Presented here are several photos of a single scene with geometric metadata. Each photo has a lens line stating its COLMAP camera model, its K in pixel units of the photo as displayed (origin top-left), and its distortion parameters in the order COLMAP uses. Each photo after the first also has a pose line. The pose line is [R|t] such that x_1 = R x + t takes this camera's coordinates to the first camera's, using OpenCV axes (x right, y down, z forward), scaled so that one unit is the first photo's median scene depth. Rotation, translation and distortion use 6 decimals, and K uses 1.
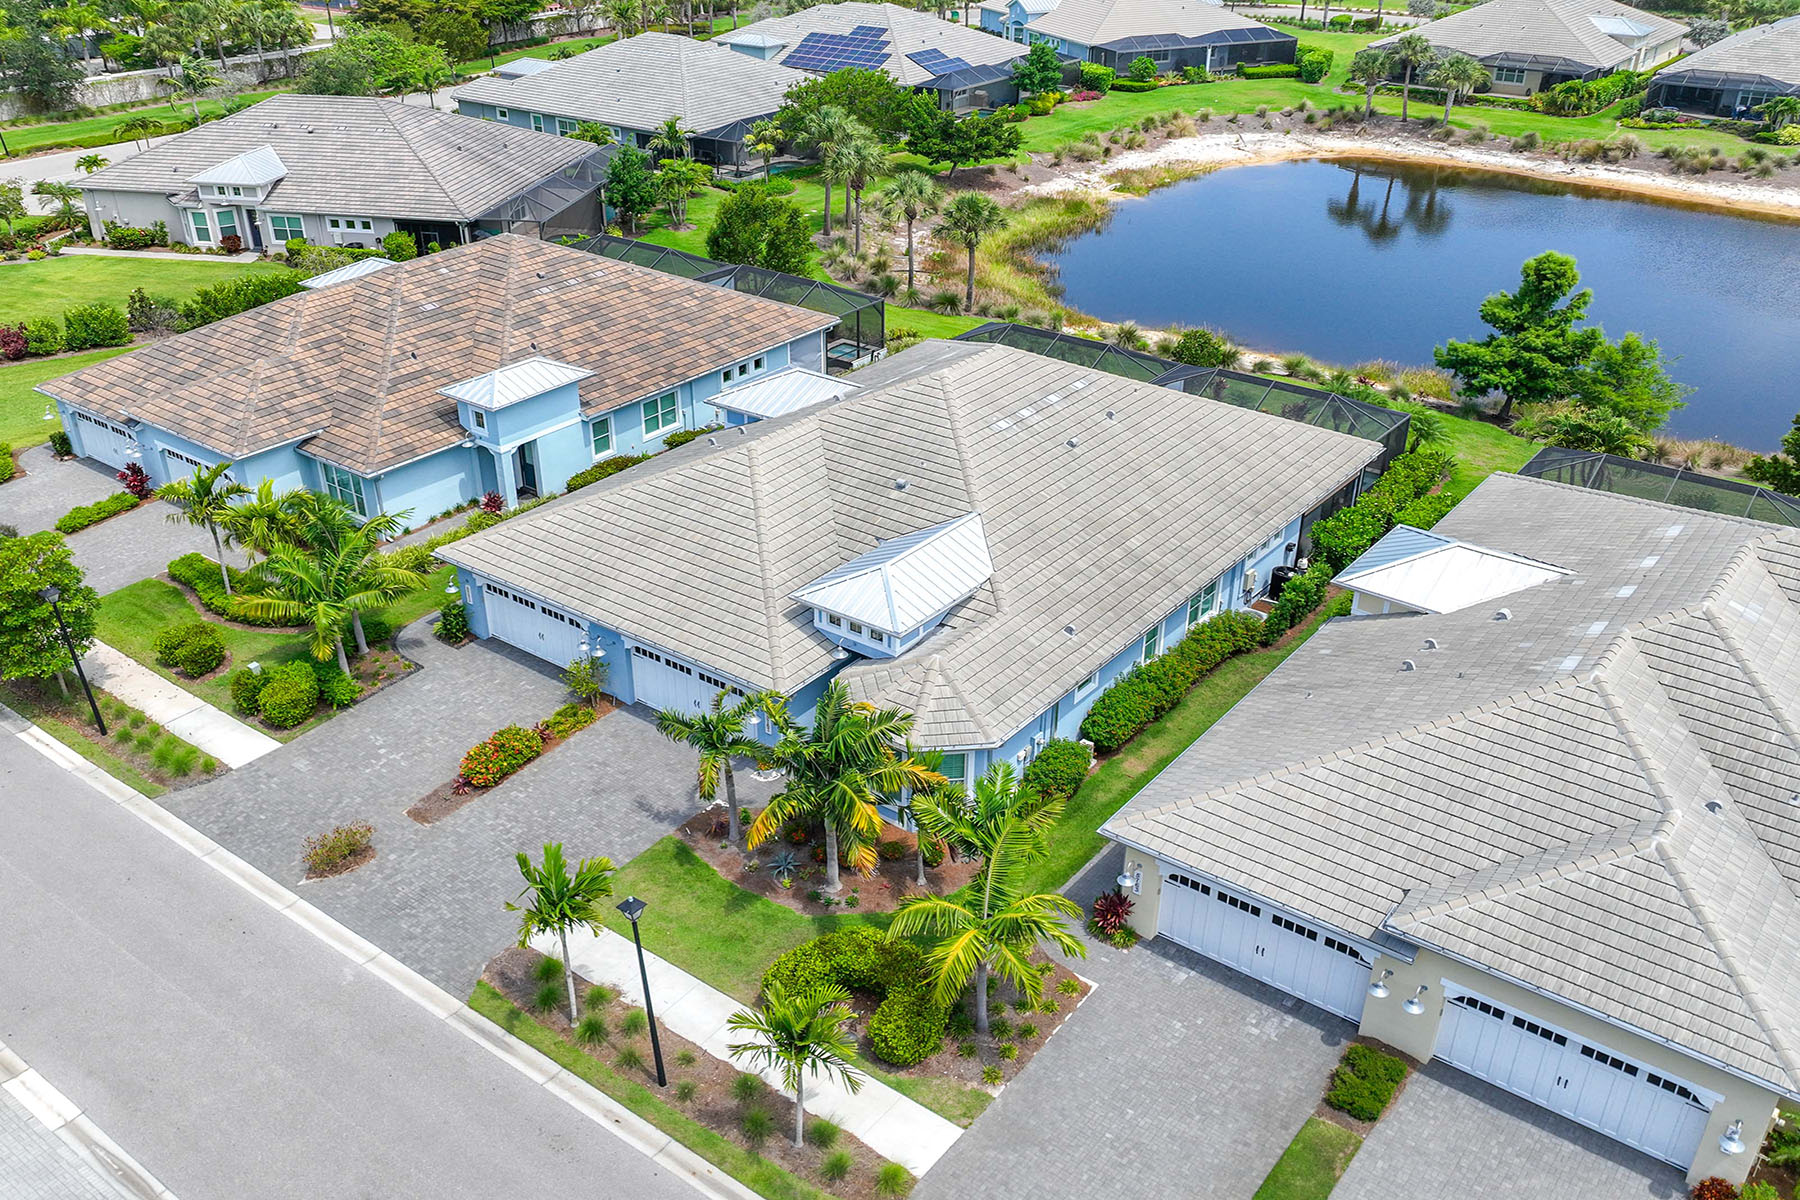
lens RADIAL K [[1583.8, 0, 900.0], [0, 1583.8, 600.0], [0, 0, 1]] dist [0.003724, -0.007896]
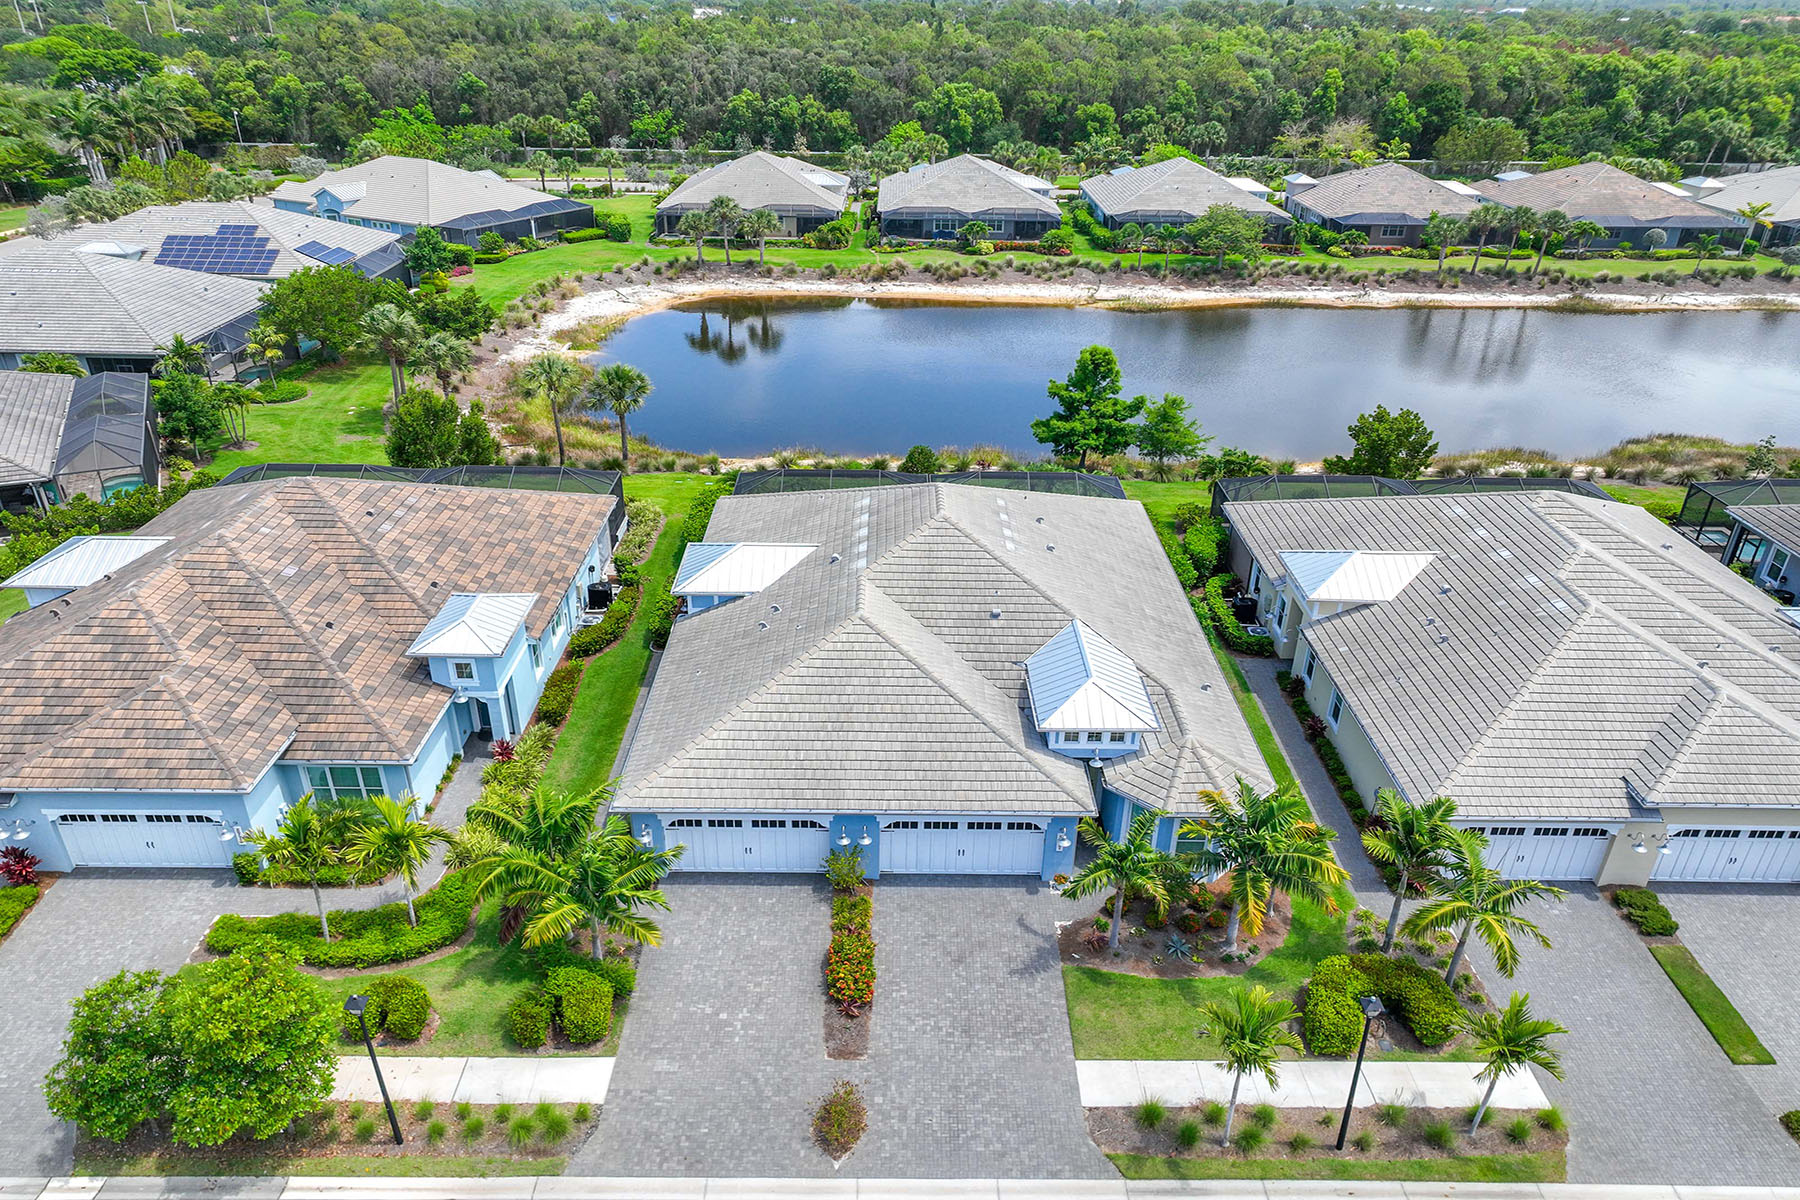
lens RADIAL K [[1282.5, 0, 902.5], [0, 1282.5, 660.5], [0, 0, 1]] dist [0.007647, -0.001240]
pose [[0.786885, -0.271164, 0.554330, -0.411934], [0.267801, 0.959342, 0.089136, -0.100776], [-0.555963, 0.078310, 0.827510, 0.192246]]
